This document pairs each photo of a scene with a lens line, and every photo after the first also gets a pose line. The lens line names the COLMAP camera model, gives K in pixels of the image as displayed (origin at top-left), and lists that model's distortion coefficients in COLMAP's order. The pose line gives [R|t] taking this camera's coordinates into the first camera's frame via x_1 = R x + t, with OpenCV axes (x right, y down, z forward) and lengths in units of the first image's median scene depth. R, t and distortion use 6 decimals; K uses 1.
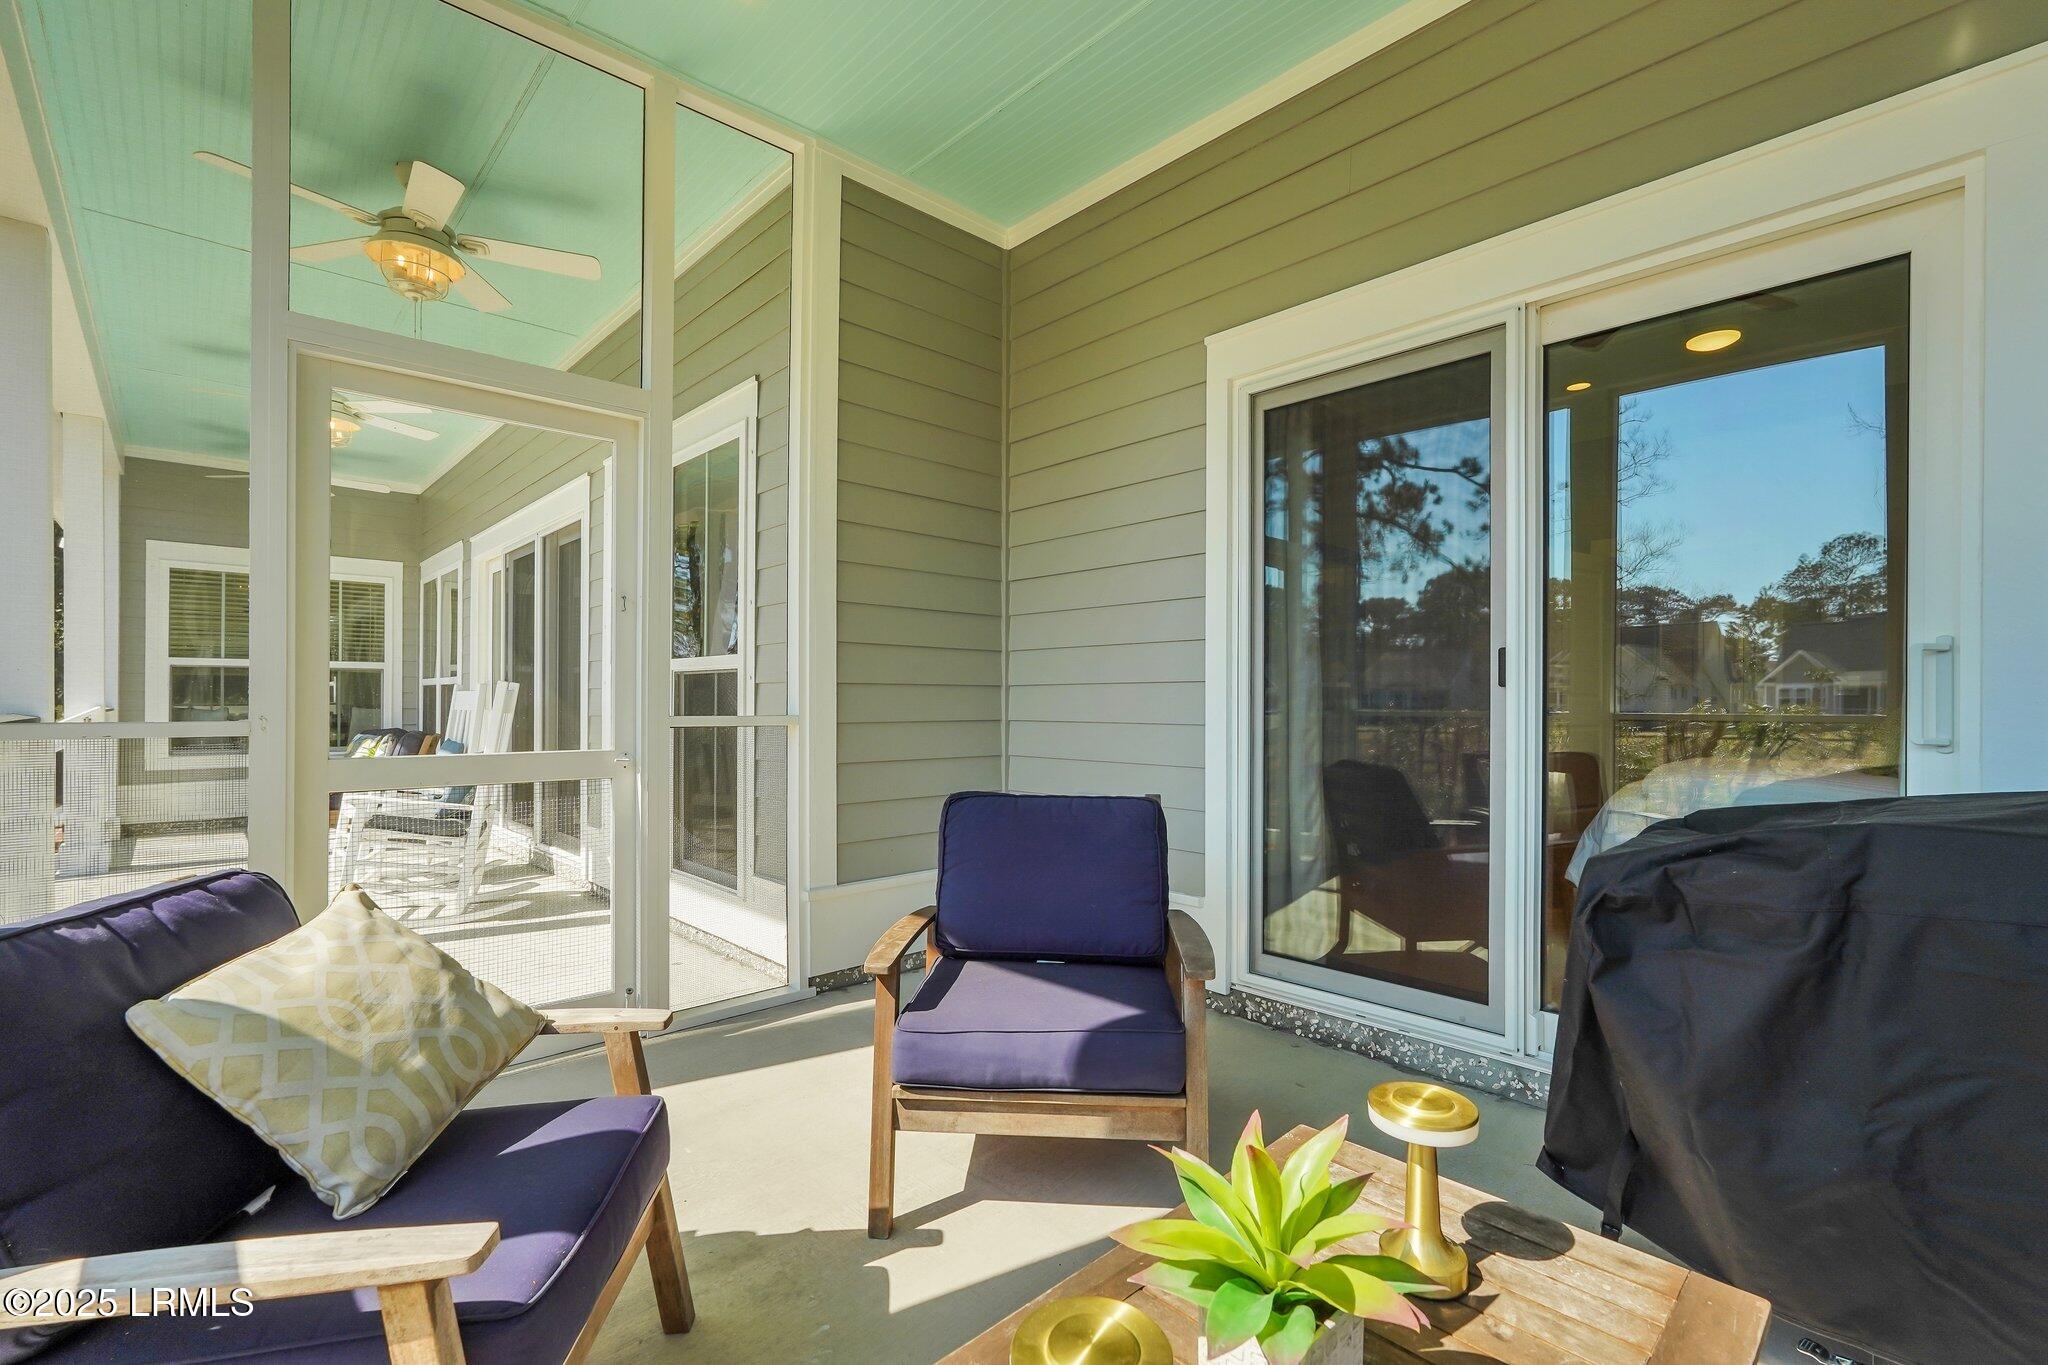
lens RADIAL K [[910.7, 0, 1018.9], [0, 910.7, 693.4], [0, 0, 1]] dist [-0.003416, 0.000668]
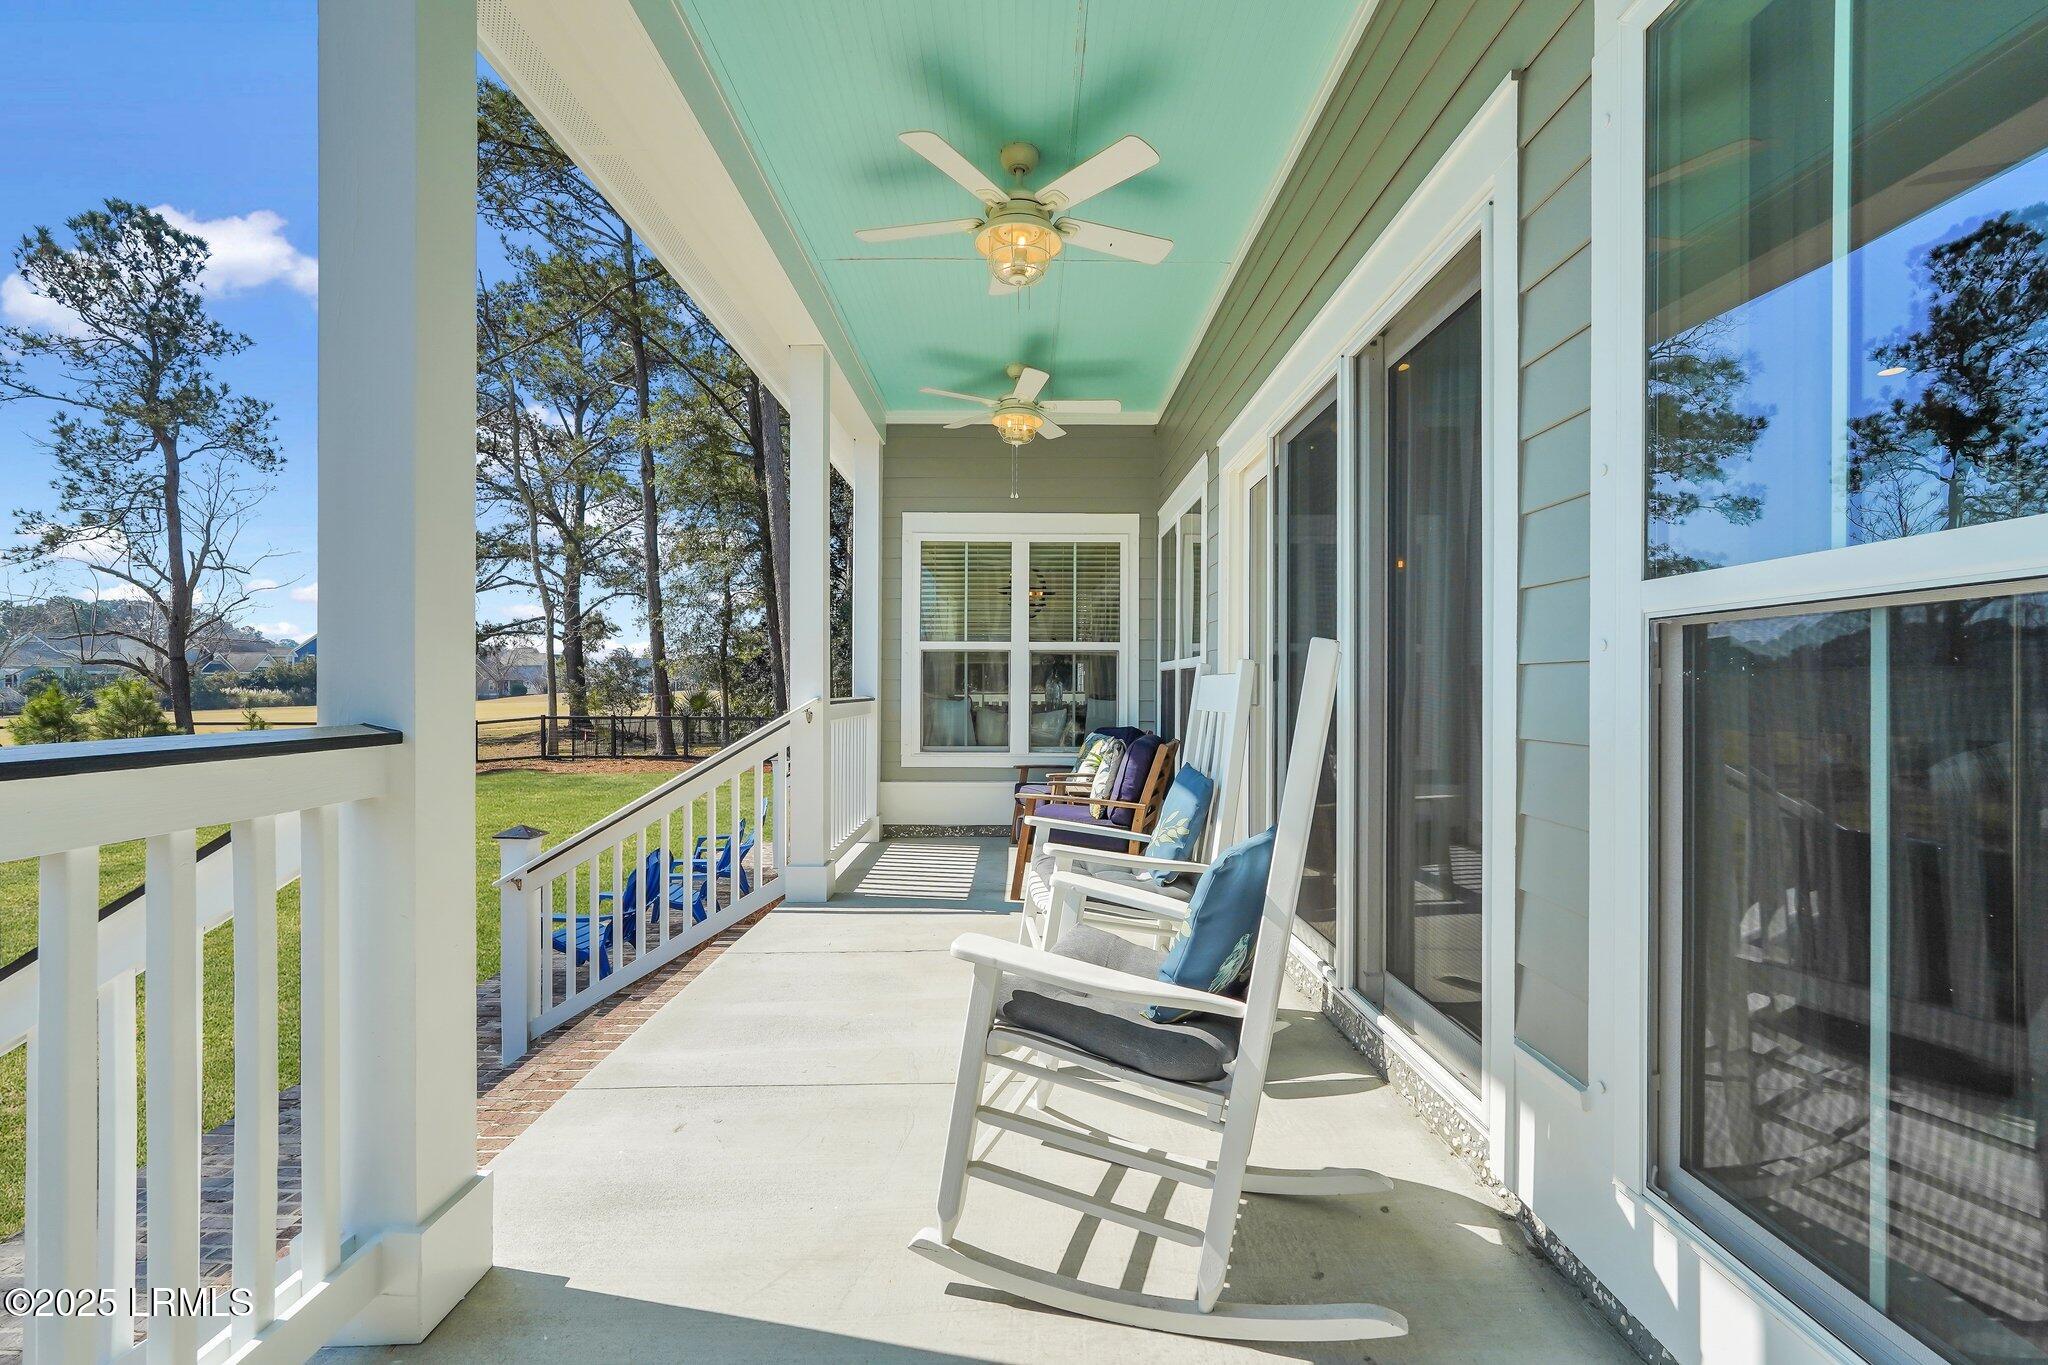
lens RADIAL K [[950.8, 0, 1024.0], [0, 950.8, 682.5], [0, 0, 1]] dist [0.000045, -0.000017]
pose [[0.741491, -0.001452, -0.670961, -0.232341], [0.001653, 0.999999, -0.000337, 0.001007], [0.670960, -0.000859, 0.741493, 0.374261]]
